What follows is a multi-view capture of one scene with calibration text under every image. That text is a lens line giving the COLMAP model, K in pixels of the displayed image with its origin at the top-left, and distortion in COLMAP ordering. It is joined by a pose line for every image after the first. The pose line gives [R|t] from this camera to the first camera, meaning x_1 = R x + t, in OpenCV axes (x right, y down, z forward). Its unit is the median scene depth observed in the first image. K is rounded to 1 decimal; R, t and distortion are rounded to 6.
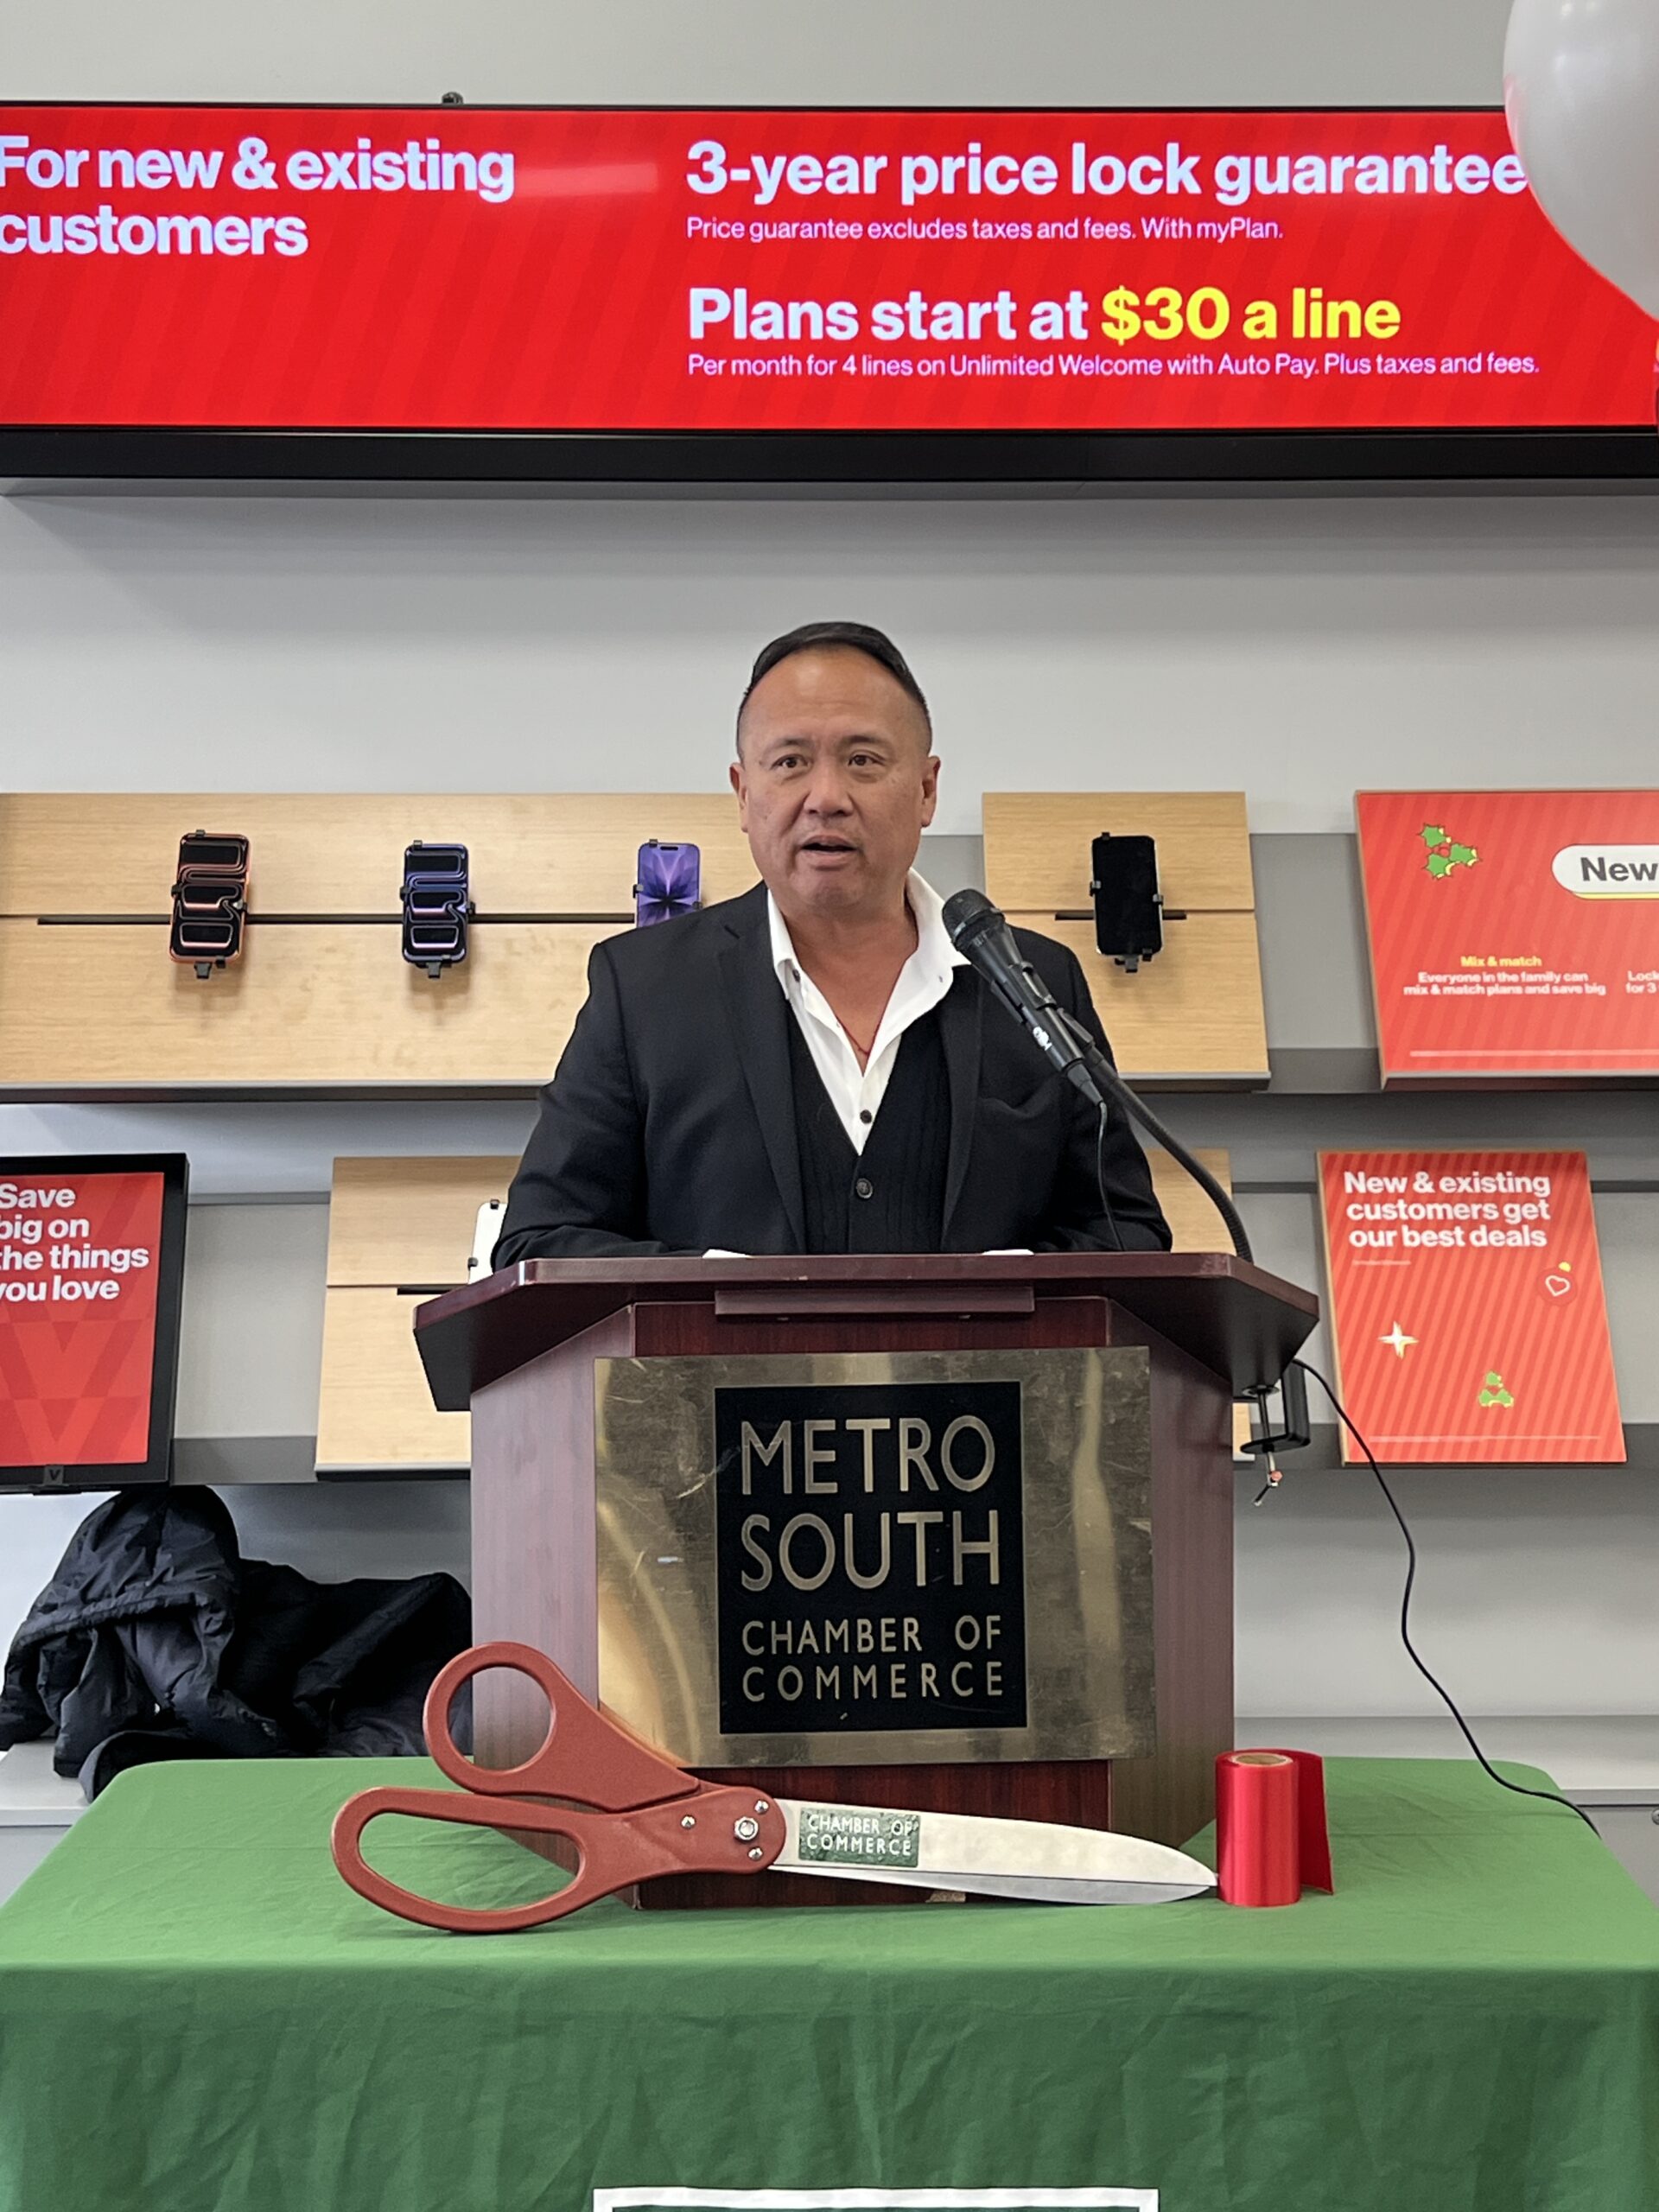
lens RADIAL K [[3501.5, 0, 840.6], [0, 3501.5, 1084.4], [0, 0, 1]] dist [0.029742, 0.000000]
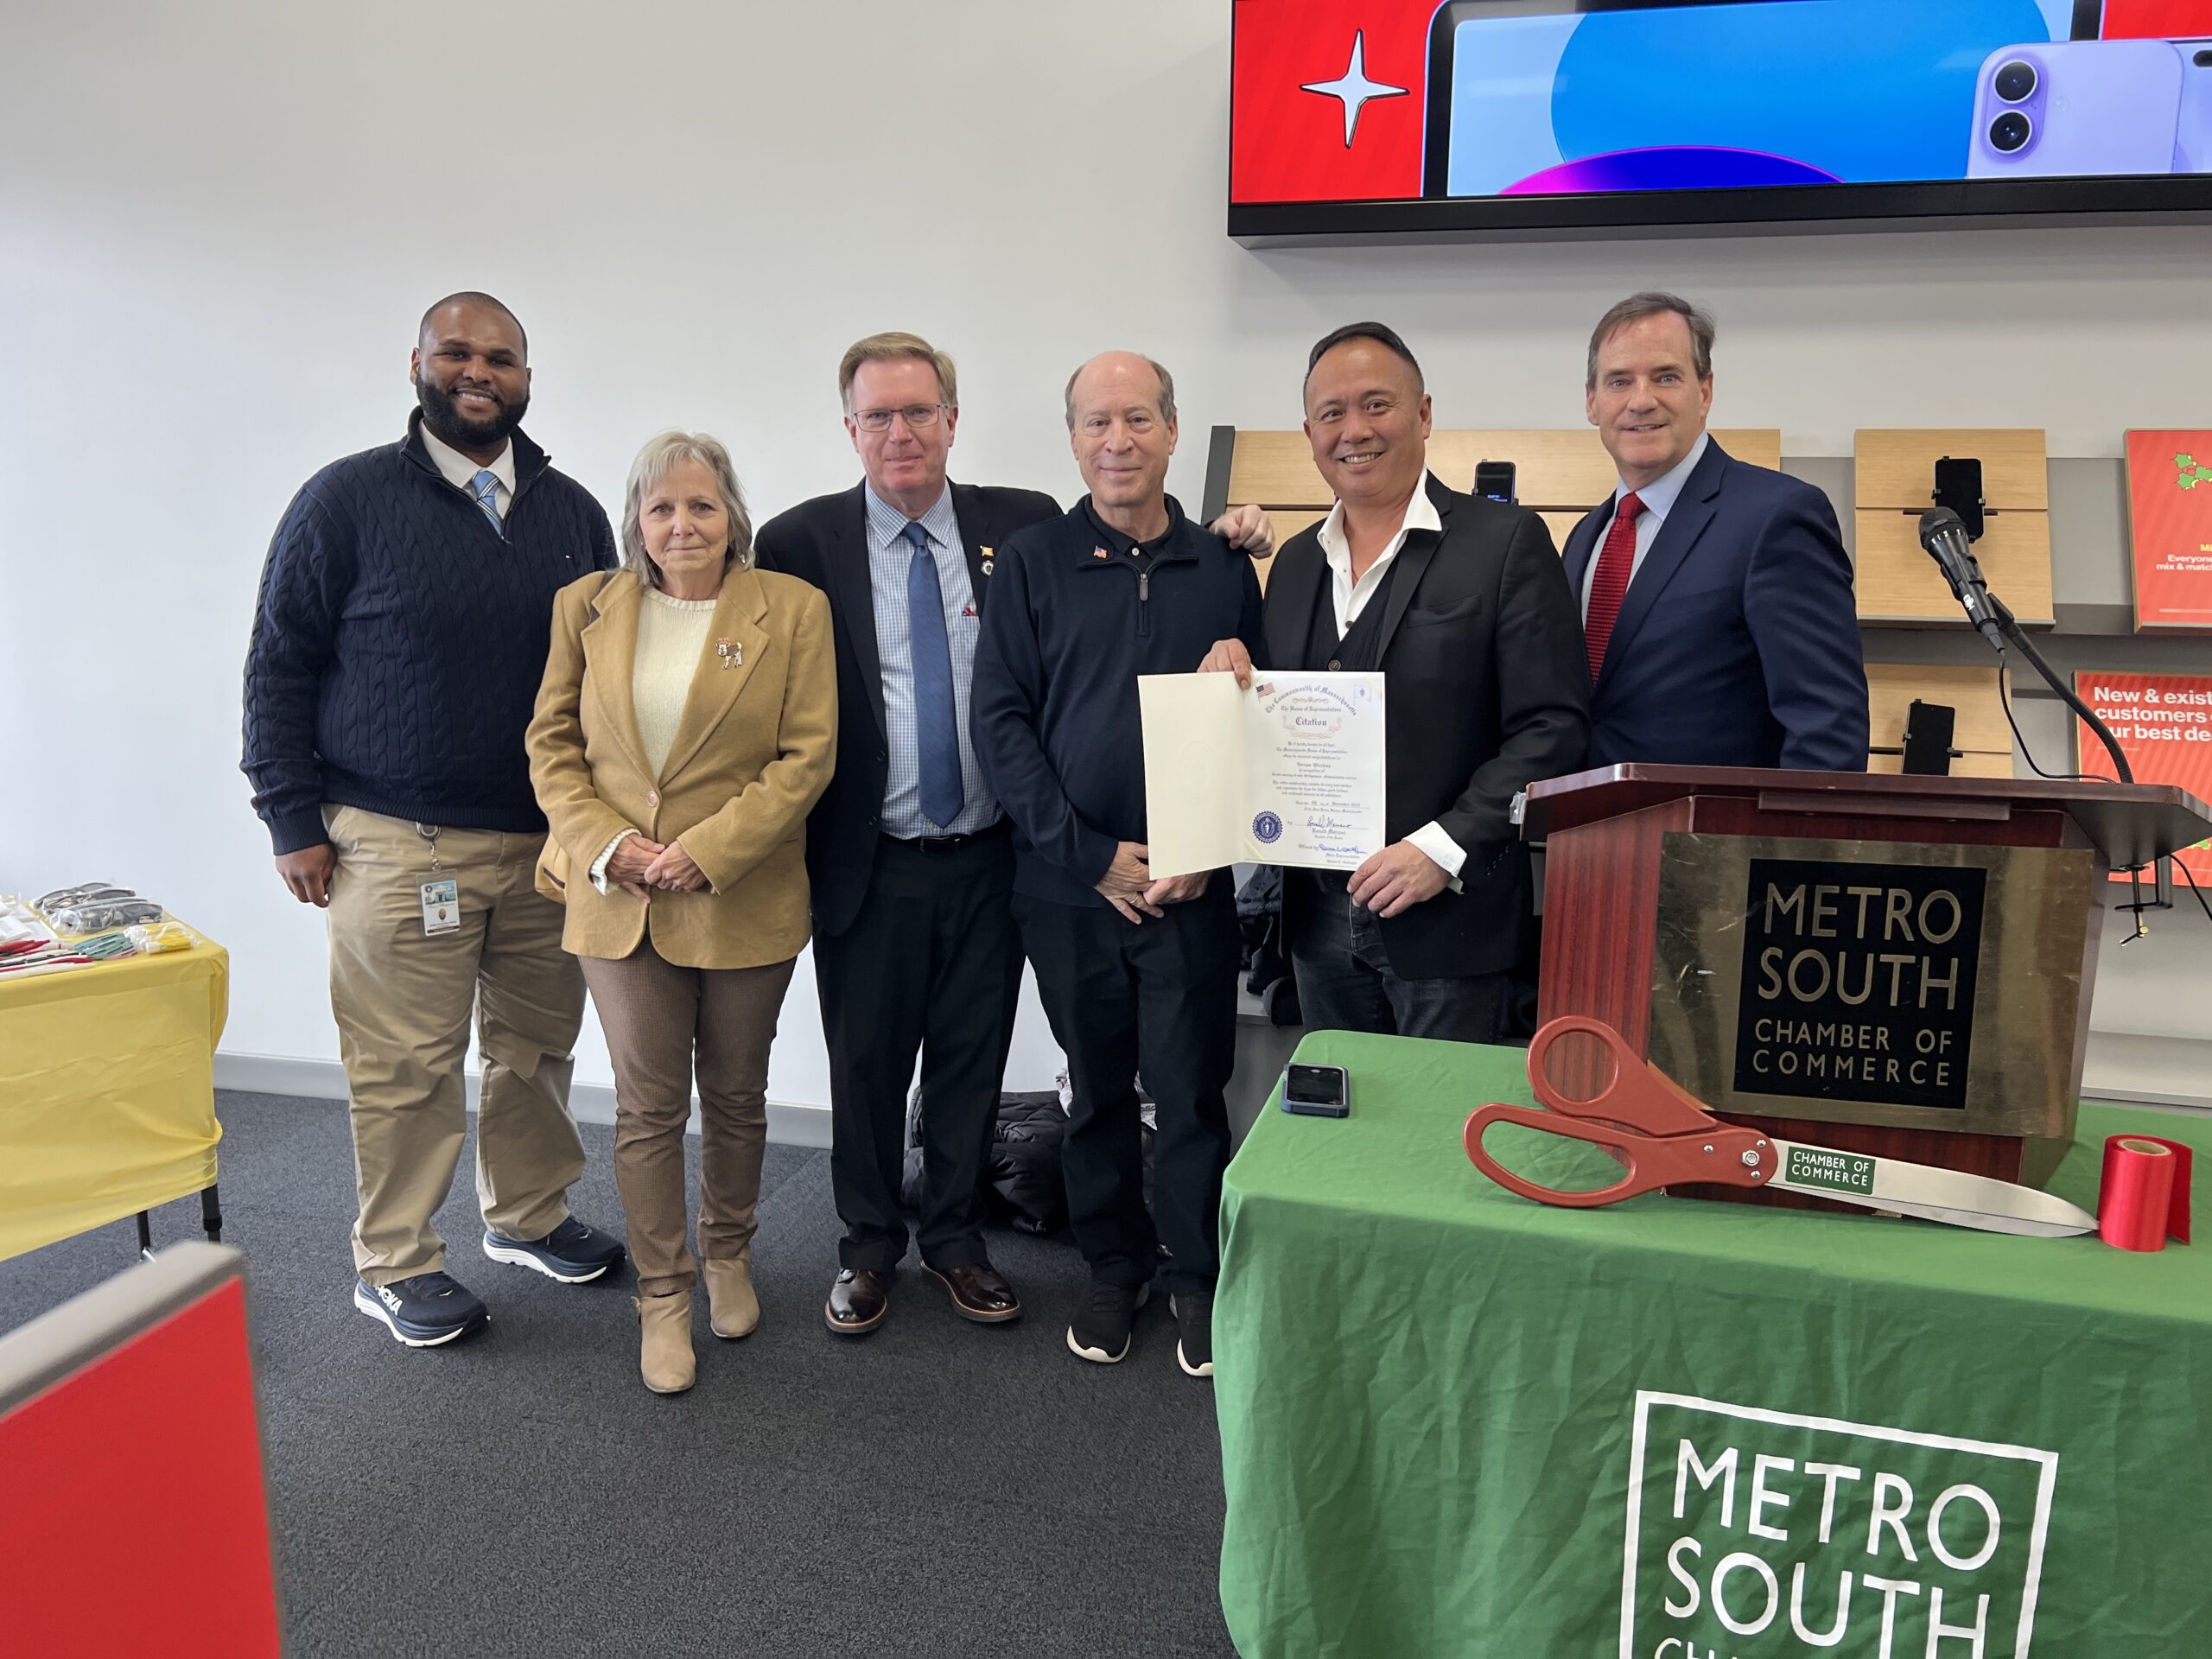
lens RADIAL K [[1659.2, 0, 1118.4], [0, 1659.2, 864.2], [0, 0, 1]] dist [0.035193, -0.036624]
pose [[0.962747, 0.069143, -0.261415, -0.072050], [-0.023610, 0.984558, 0.173459, -0.015704], [0.269372, -0.160825, 0.949513, 0.190878]]
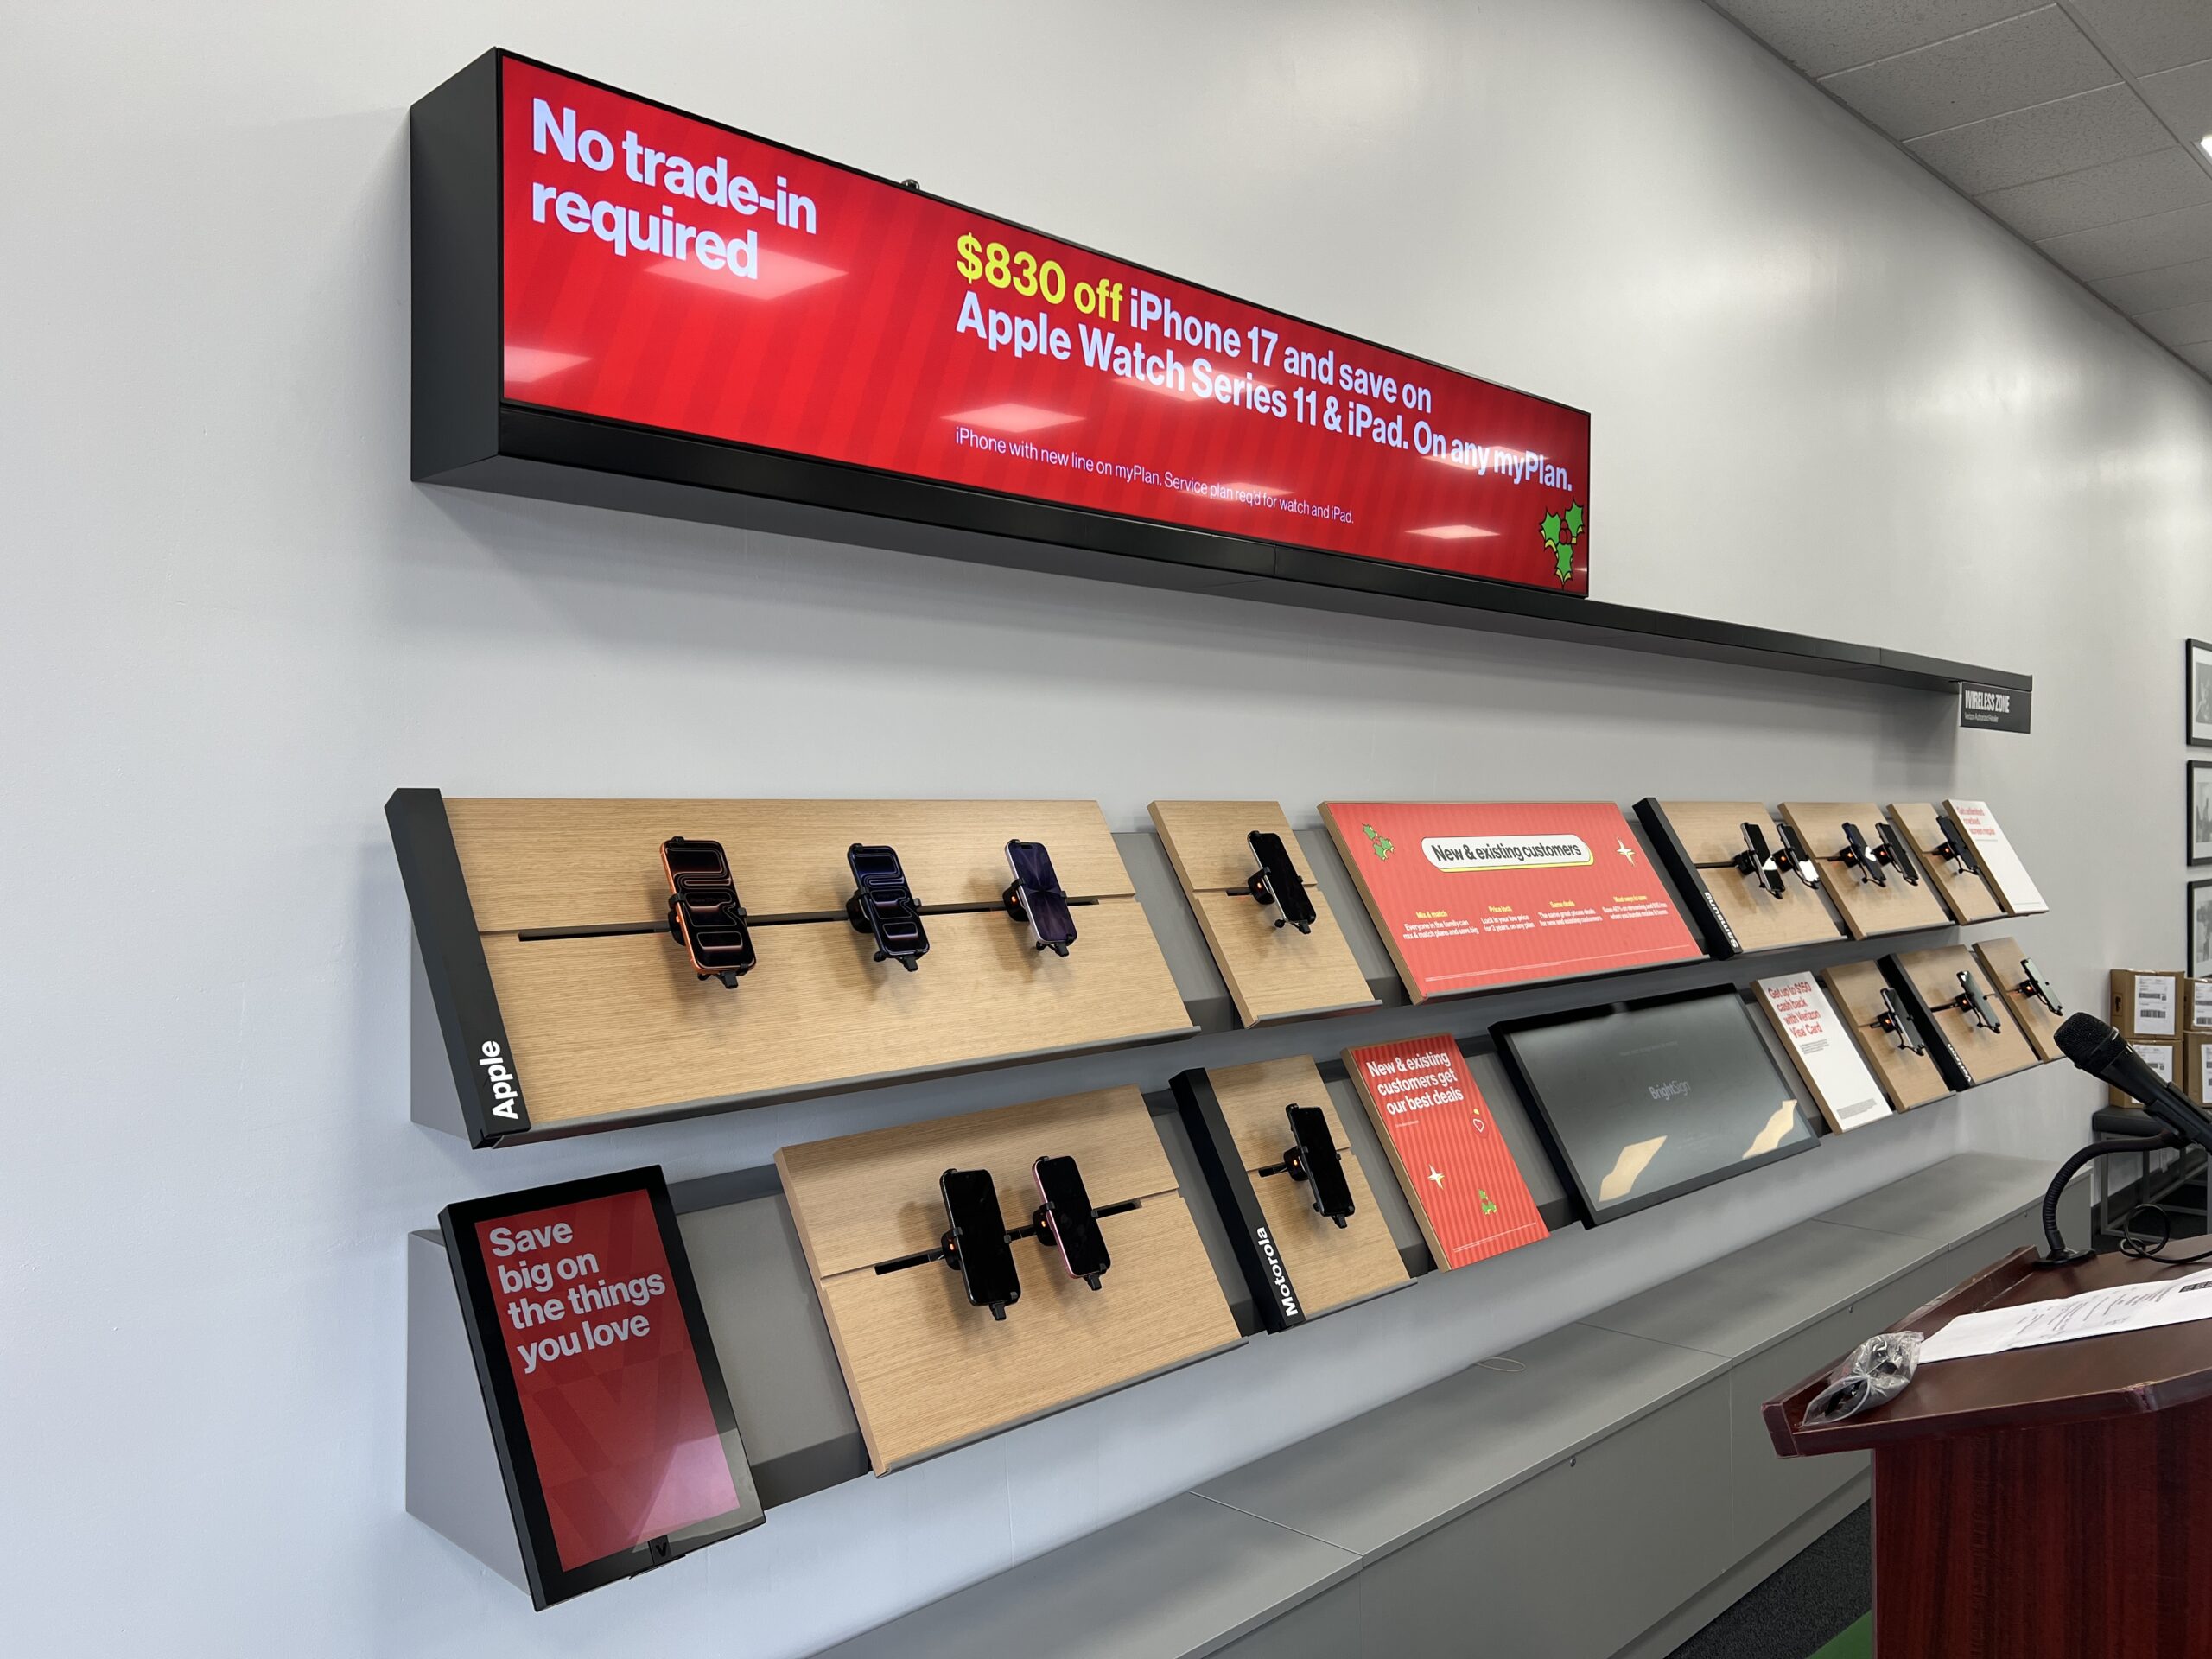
lens RADIAL K [[1659.2, 0, 1104.8], [0, 1659.2, 824.1], [0, 0, 1]] dist [0.035193, -0.036624]
pose [[0.740163, -0.003870, 0.672416, -0.418019], [0.043293, 0.998183, -0.041909, -0.052002], [-0.671032, 0.060130, 0.738986, 0.578057]]
